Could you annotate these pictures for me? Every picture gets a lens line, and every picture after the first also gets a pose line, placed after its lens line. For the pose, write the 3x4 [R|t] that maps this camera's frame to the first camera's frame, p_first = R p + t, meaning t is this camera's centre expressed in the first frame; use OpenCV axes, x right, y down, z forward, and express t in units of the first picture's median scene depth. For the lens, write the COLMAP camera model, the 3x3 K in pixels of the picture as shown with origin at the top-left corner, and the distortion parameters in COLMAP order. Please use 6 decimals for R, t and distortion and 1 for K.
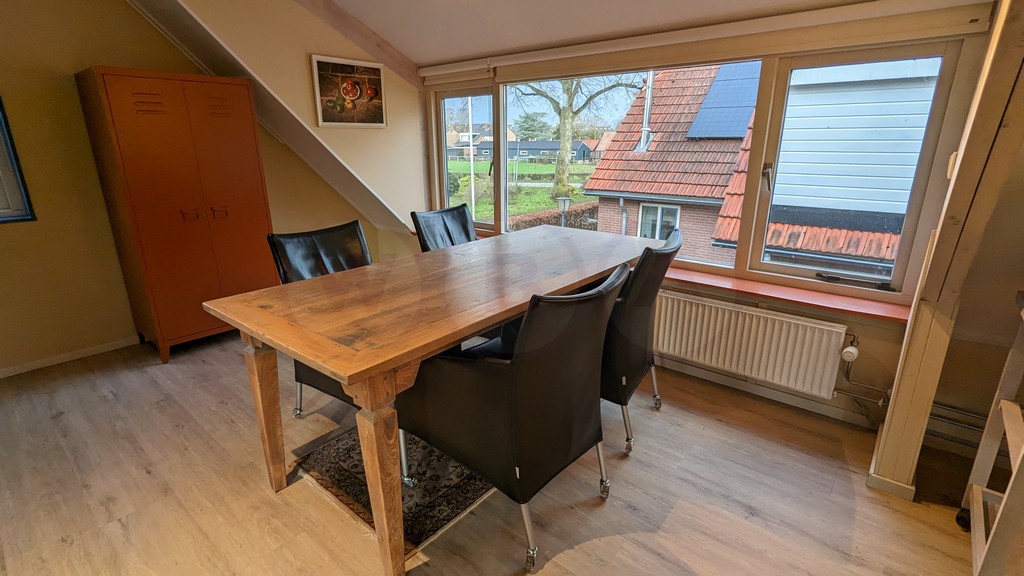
lens RADIAL K [[482.1, 0, 513.6], [0, 482.1, 288.6], [0, 0, 1]] dist [0.000110, 0.000279]
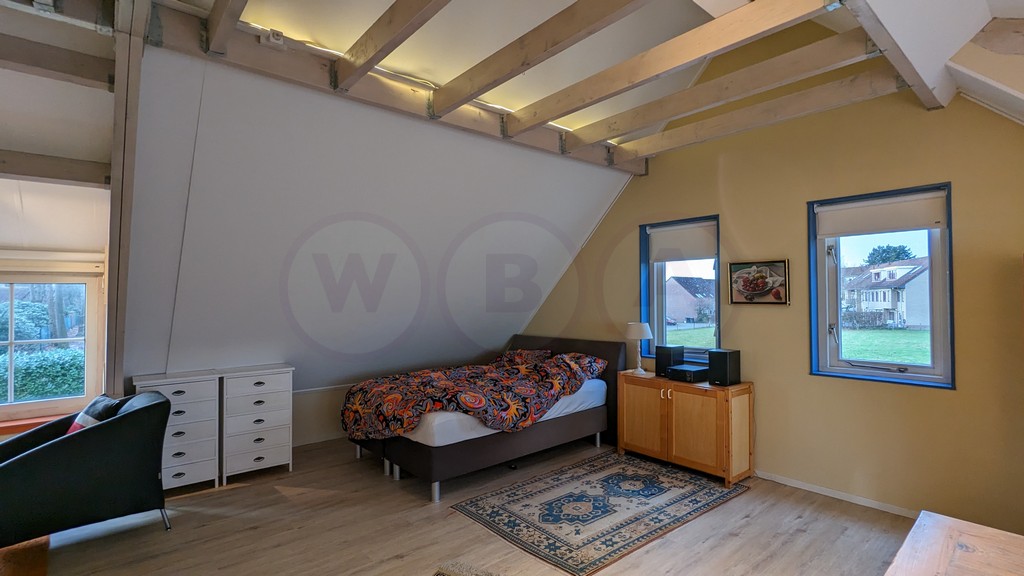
lens RADIAL K [[482.1, 0, 513.6], [0, 482.1, 288.6], [0, 0, 1]] dist [0.000110, 0.000279]
pose [[-0.155065, -0.014699, -0.987795, 0.200101], [-0.284600, 0.958164, 0.030419, -0.090370], [0.946022, 0.285843, -0.152761, 0.127083]]
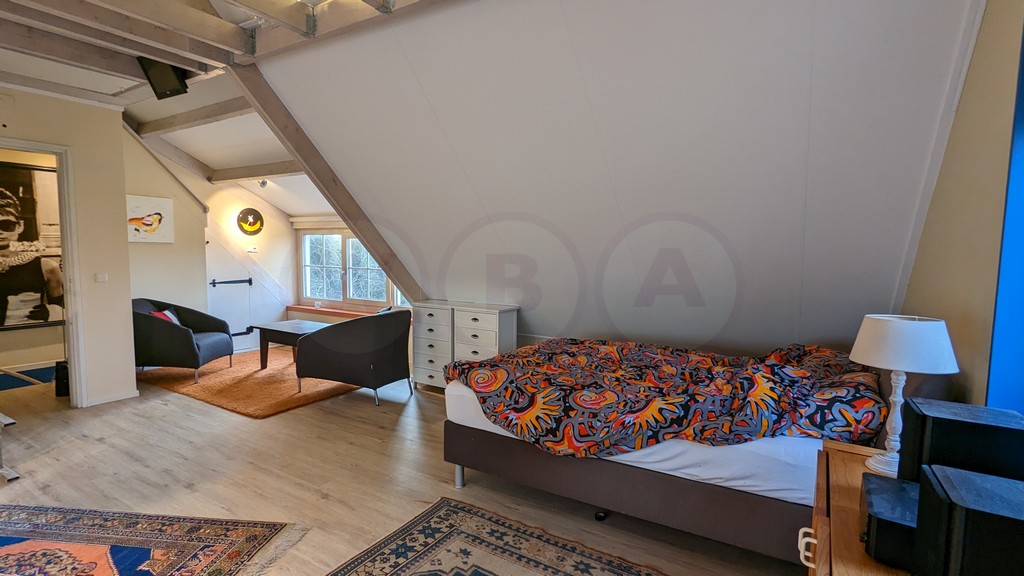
lens RADIAL K [[482.1, 0, 513.6], [0, 482.1, 288.6], [0, 0, 1]] dist [0.000110, 0.000279]
pose [[-0.987929, 0.001459, -0.154899, -0.751848], [-0.055936, 0.929127, 0.365505, -0.216924], [0.144454, 0.369758, -0.917830, 0.605184]]
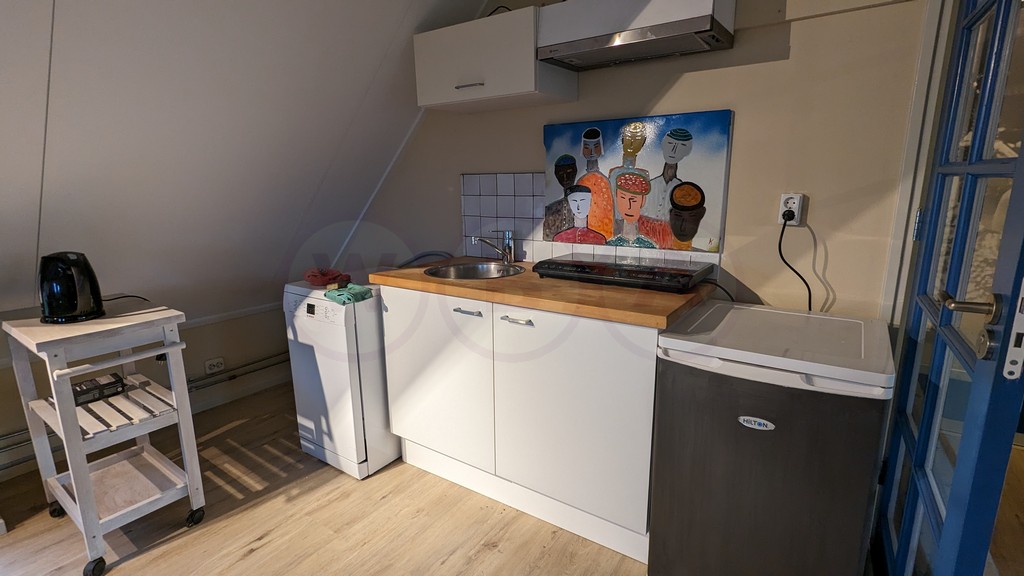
lens RADIAL K [[482.1, 0, 513.6], [0, 482.1, 288.6], [0, 0, 1]] dist [0.000110, 0.000279]
pose [[-0.102940, -0.206049, 0.973112, -0.091542], [0.303238, 0.925239, 0.227990, 0.028861], [-0.947338, 0.318554, -0.032762, -0.079037]]
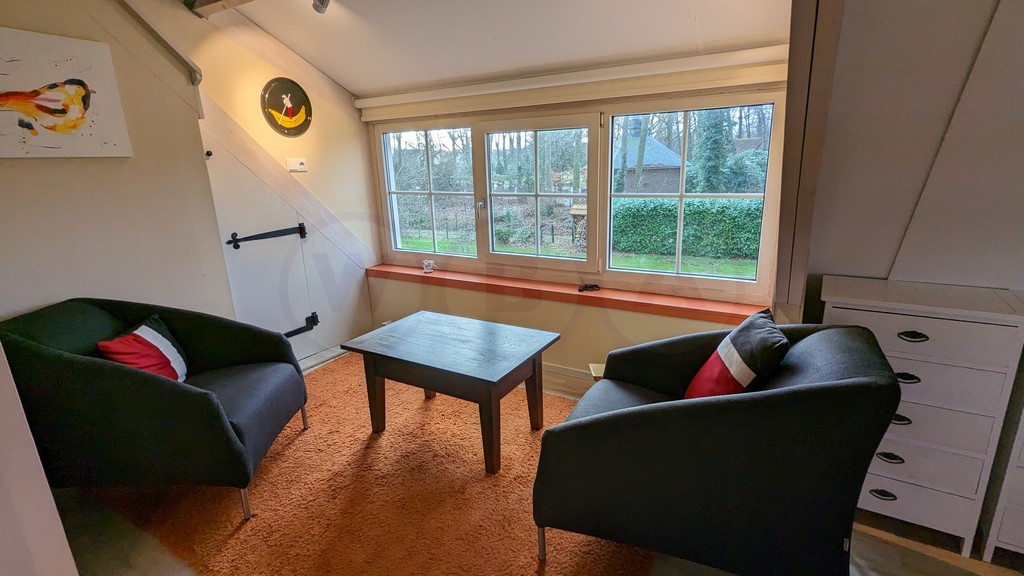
lens RADIAL K [[481.9, 0, 512.0], [0, 481.9, 288.0], [0, 0, 1]] dist [0.001311, 0.000034]
pose [[-0.986115, 0.075128, -0.148096, -0.283675], [-0.014903, 0.848176, 0.529505, 0.088778], [0.165392, 0.524360, -0.835280, -0.361038]]
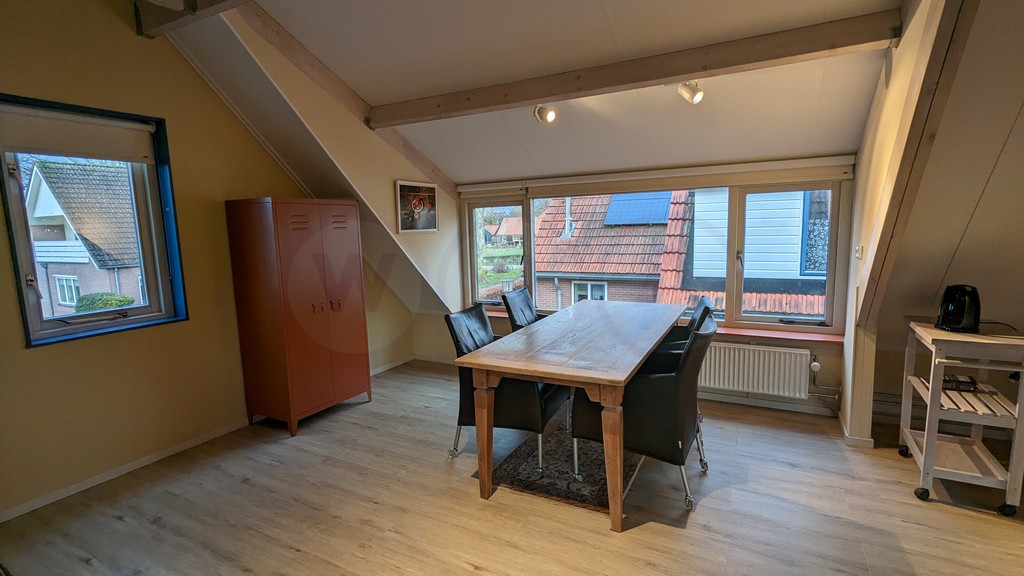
lens RADIAL K [[481.9, 0, 512.0], [0, 481.9, 288.0], [0, 0, 1]] dist [0.001311, 0.000034]
pose [[0.978223, -0.052316, 0.200854, -0.363672], [0.085517, 0.983346, -0.160364, 0.030915], [-0.189119, 0.174048, 0.966406, -0.242799]]
